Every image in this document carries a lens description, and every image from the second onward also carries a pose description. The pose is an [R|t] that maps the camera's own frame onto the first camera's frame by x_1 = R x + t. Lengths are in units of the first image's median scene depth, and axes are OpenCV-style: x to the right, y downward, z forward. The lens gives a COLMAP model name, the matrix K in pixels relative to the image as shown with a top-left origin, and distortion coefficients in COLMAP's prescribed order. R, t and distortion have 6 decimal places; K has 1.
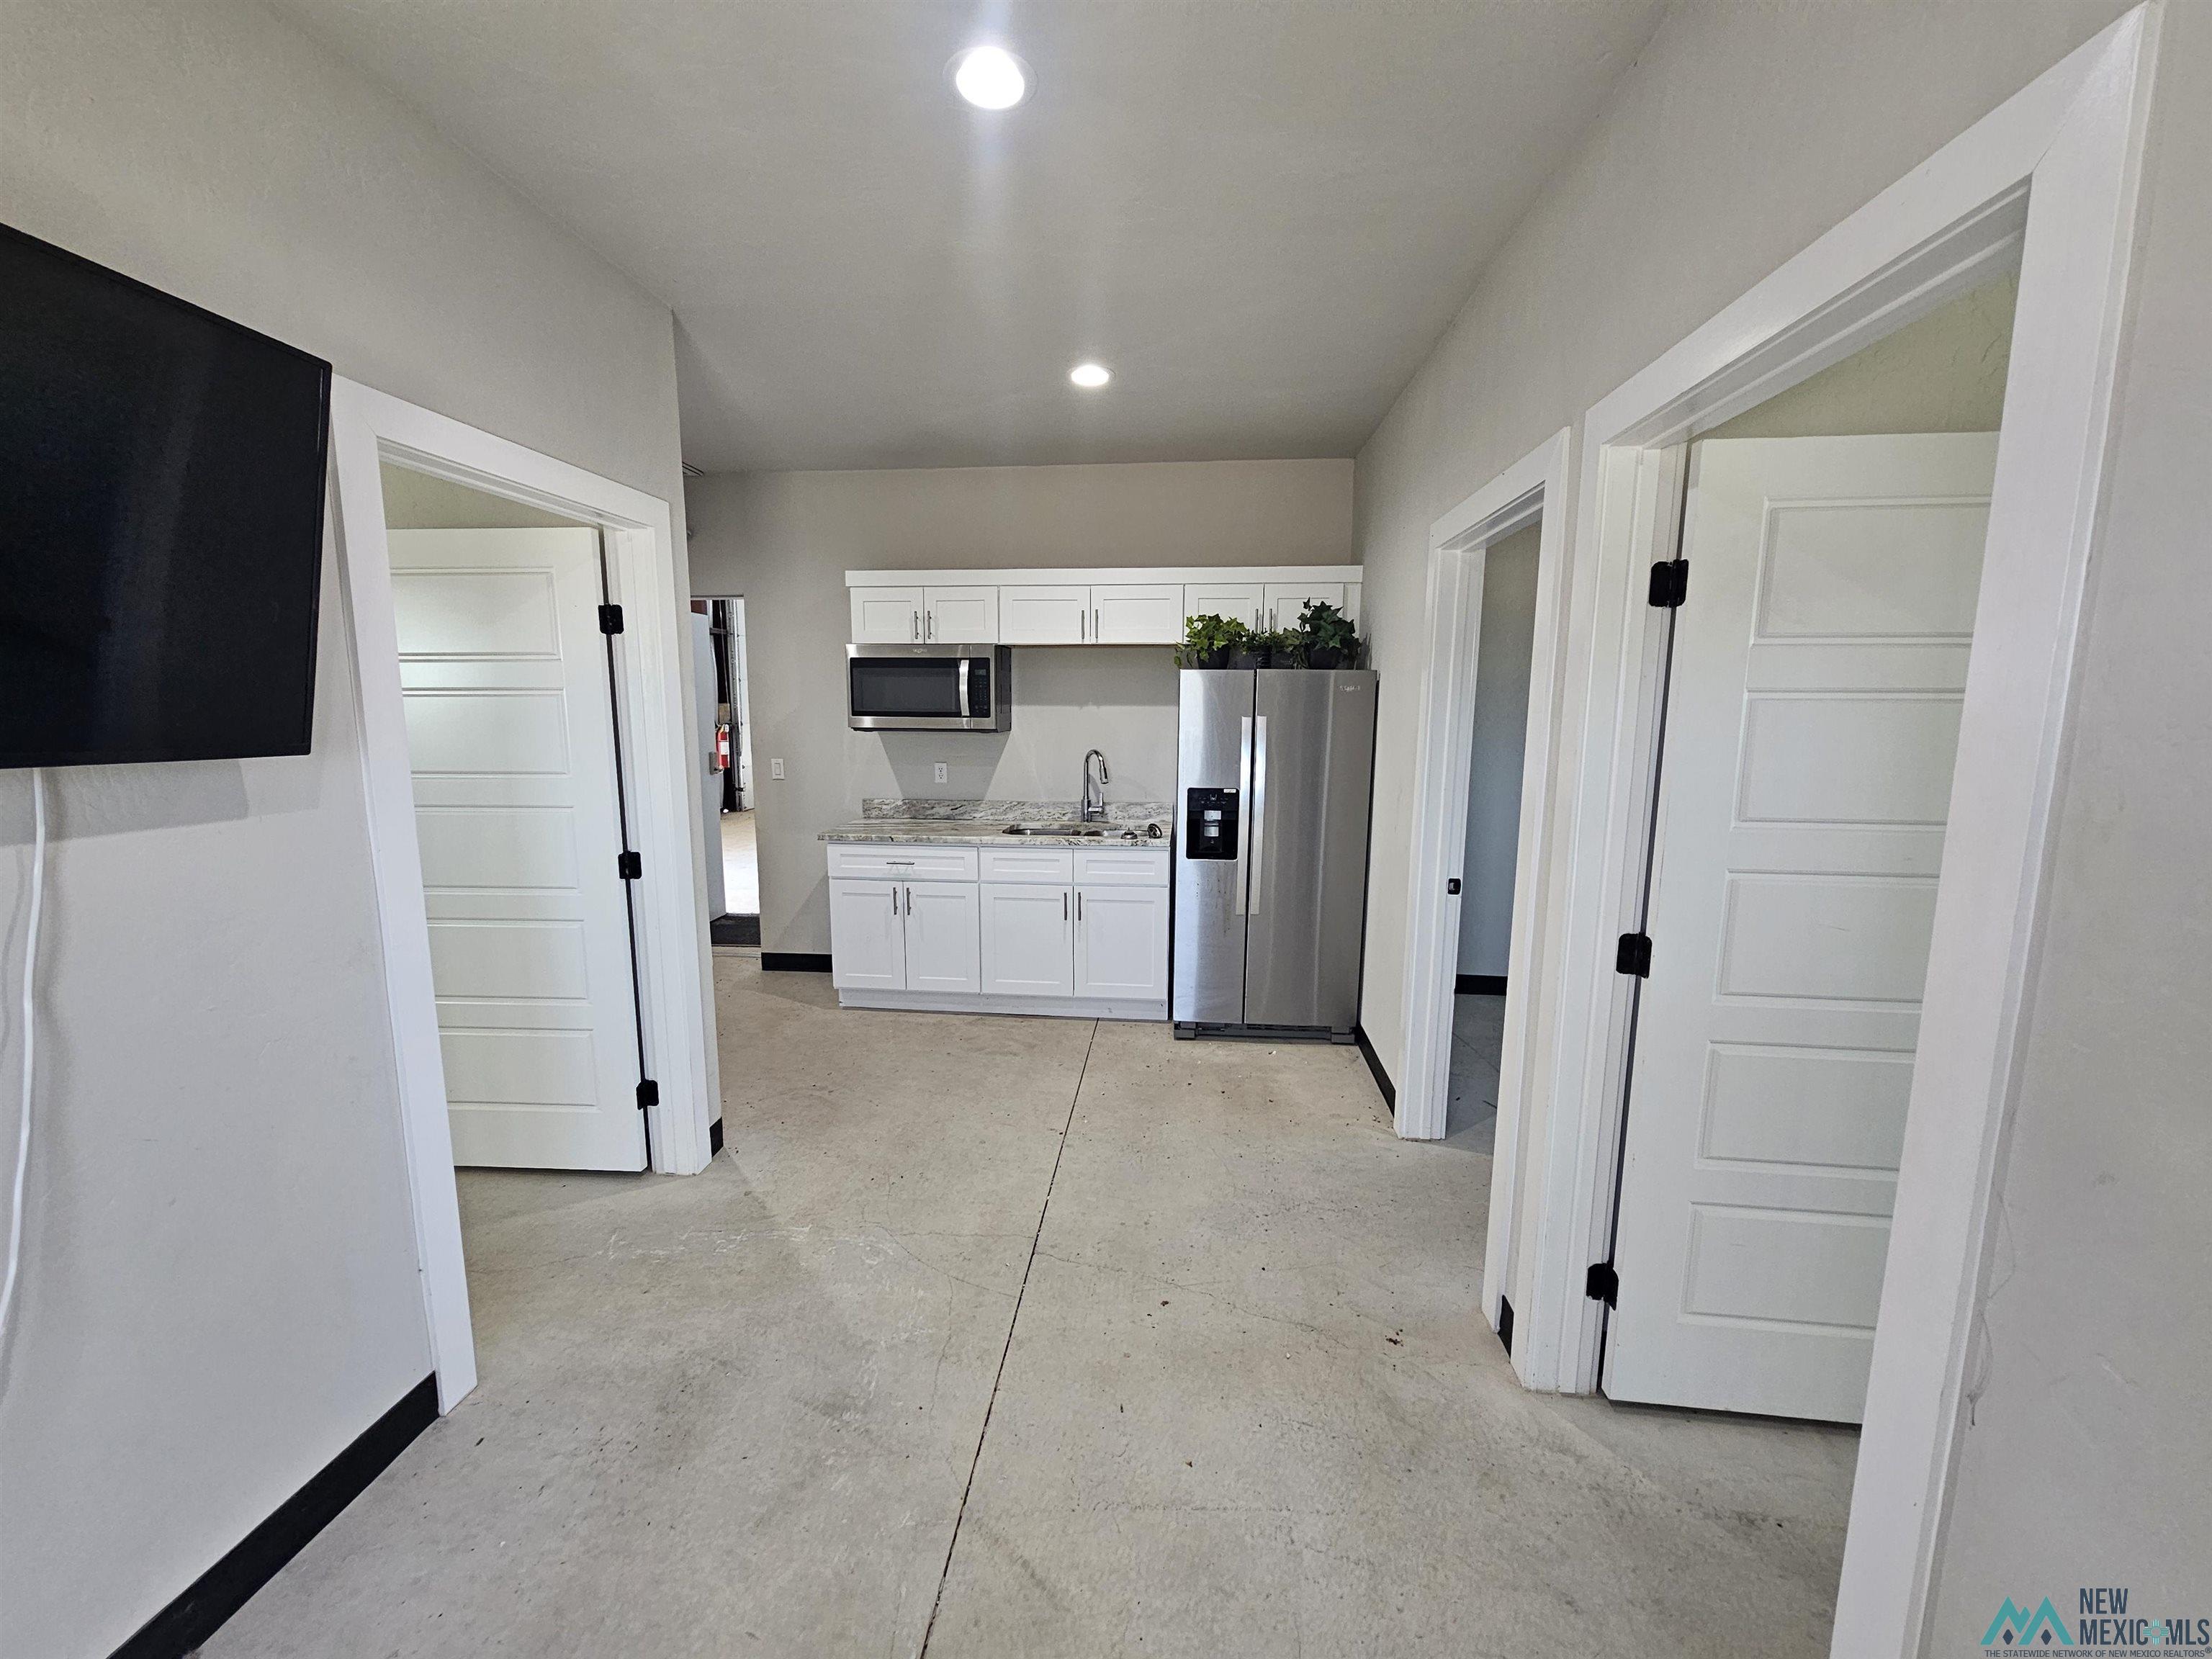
lens RADIAL K [[896.9, 0, 1100.3], [0, 896.9, 835.5], [0, 0, 1]] dist [-0.001436, -0.000342]
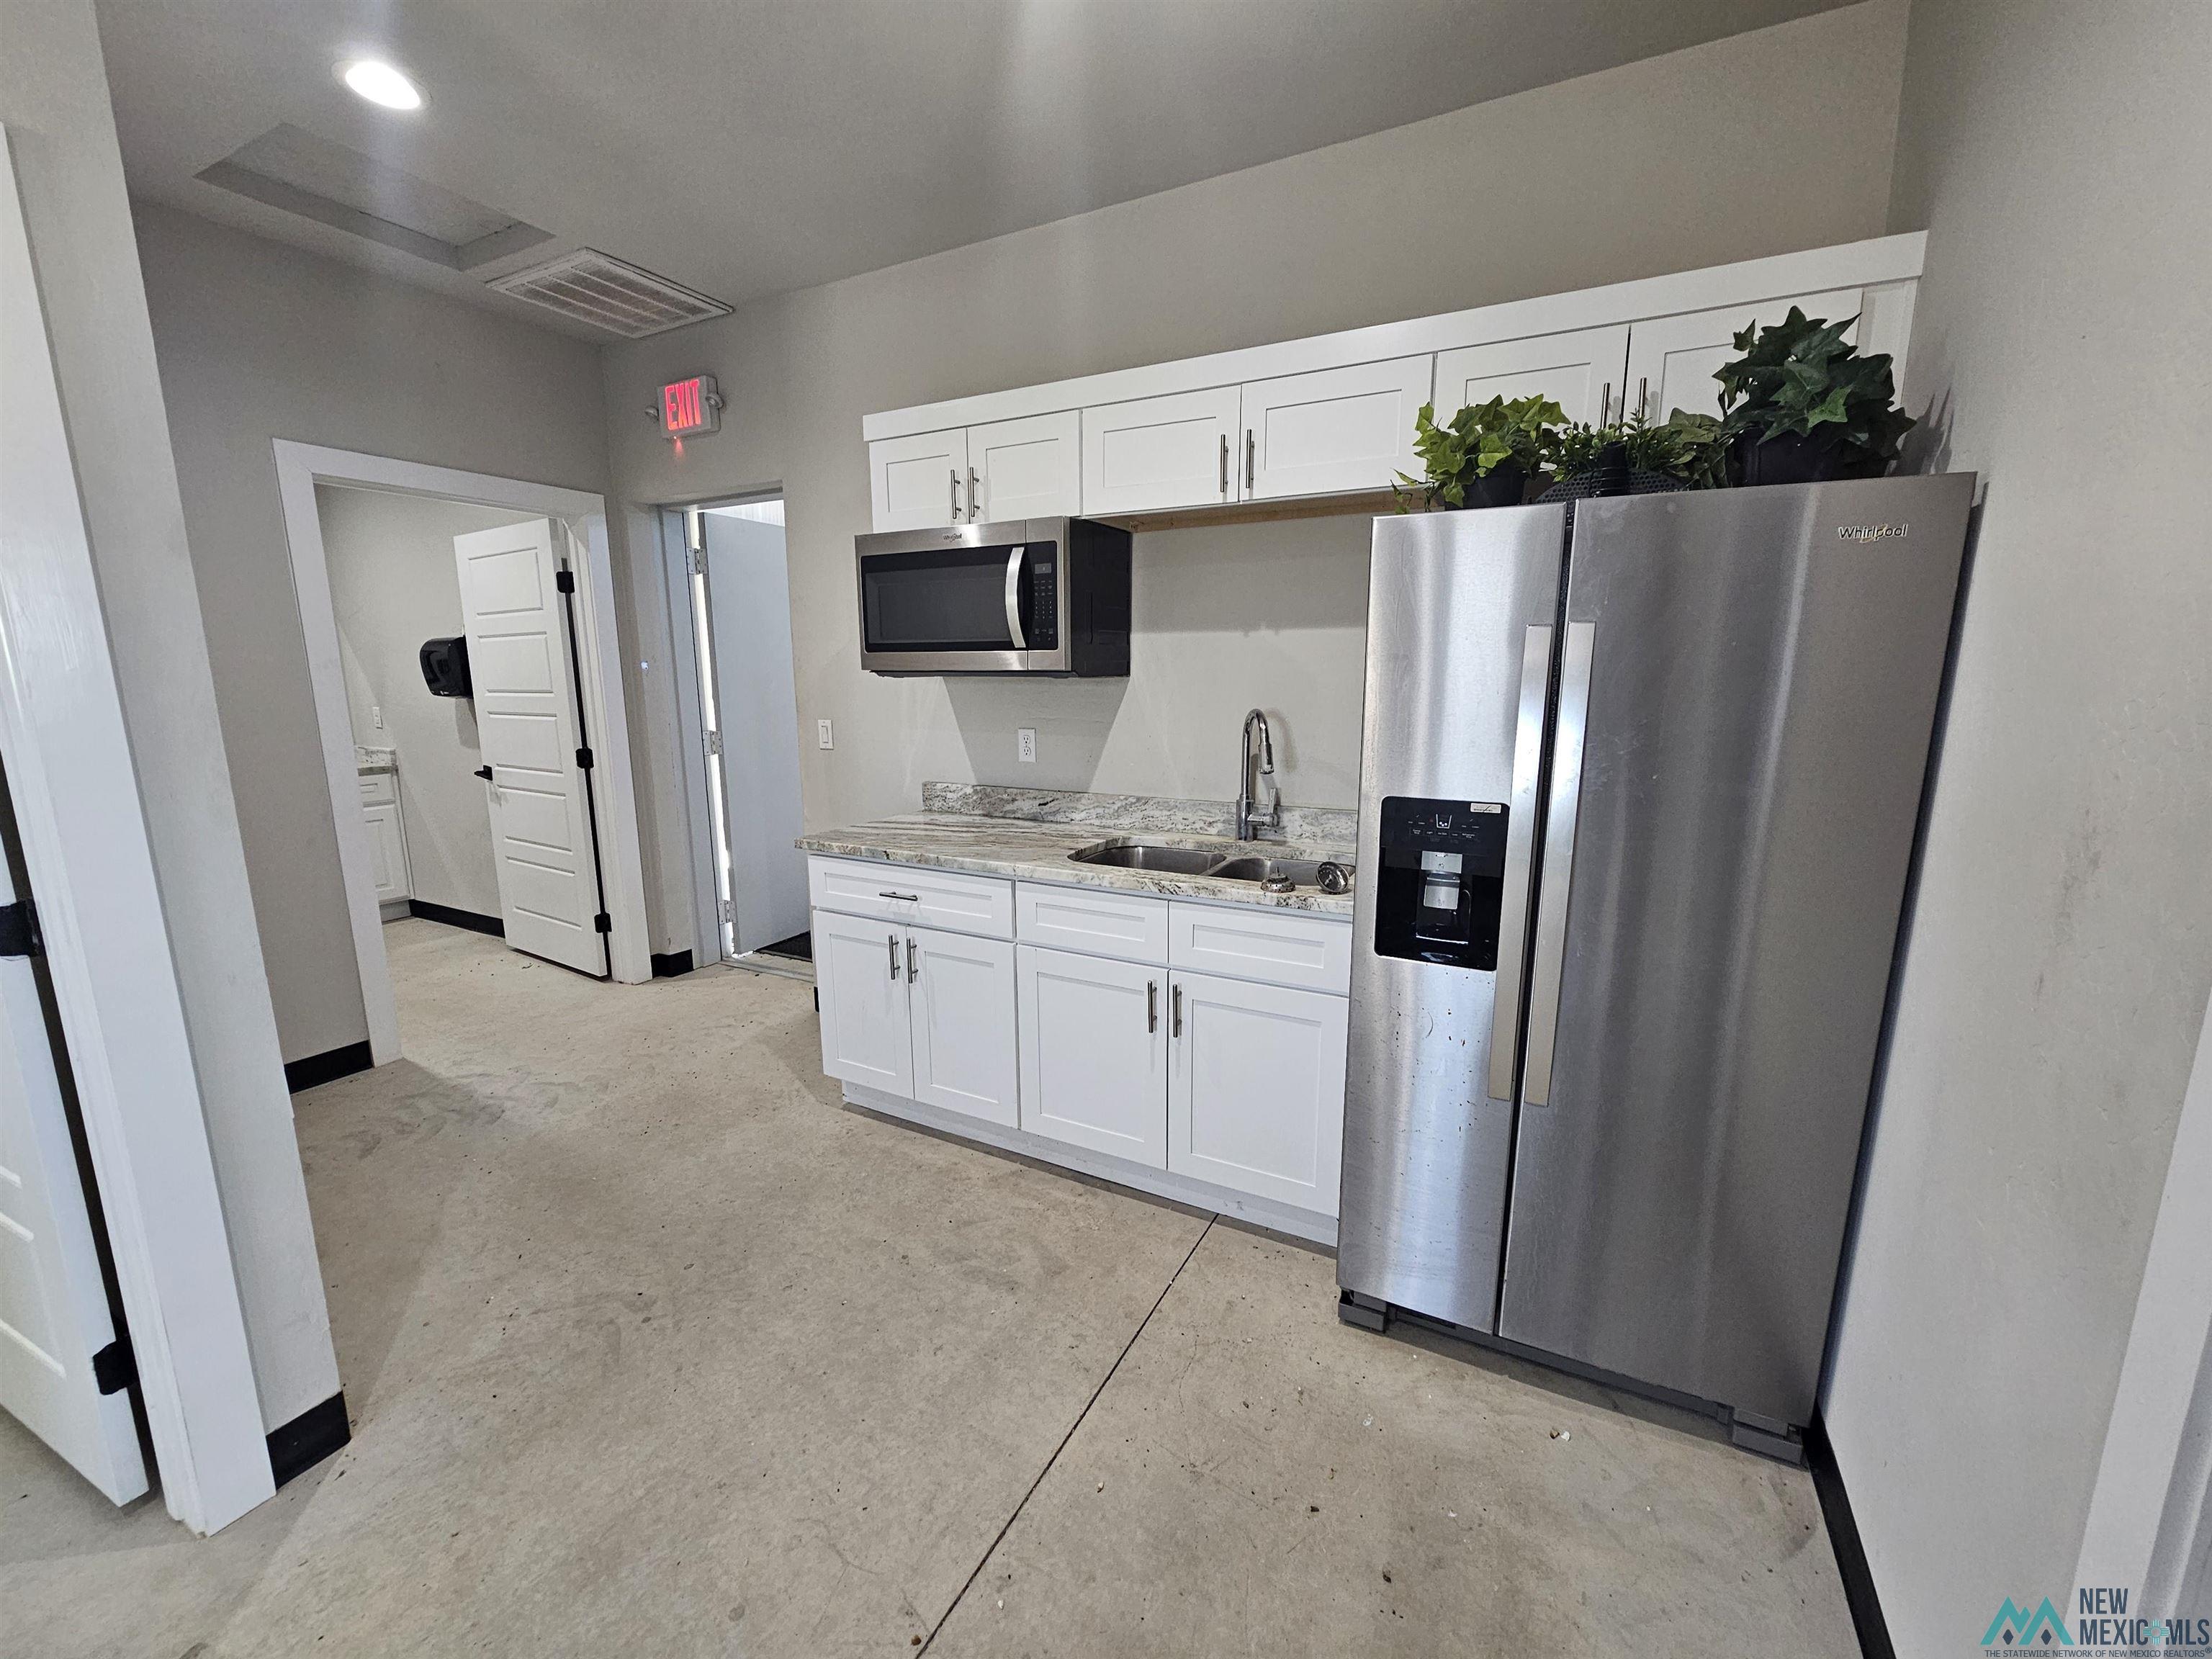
lens RADIAL K [[896.9, 0, 1100.3], [0, 896.9, 835.5], [0, 0, 1]] dist [-0.001436, -0.000342]
pose [[0.922989, 0.060581, -0.380028, 0.124620], [-0.046603, 0.997859, 0.045885, -0.042986], [0.381994, -0.024641, 0.923836, 0.494974]]
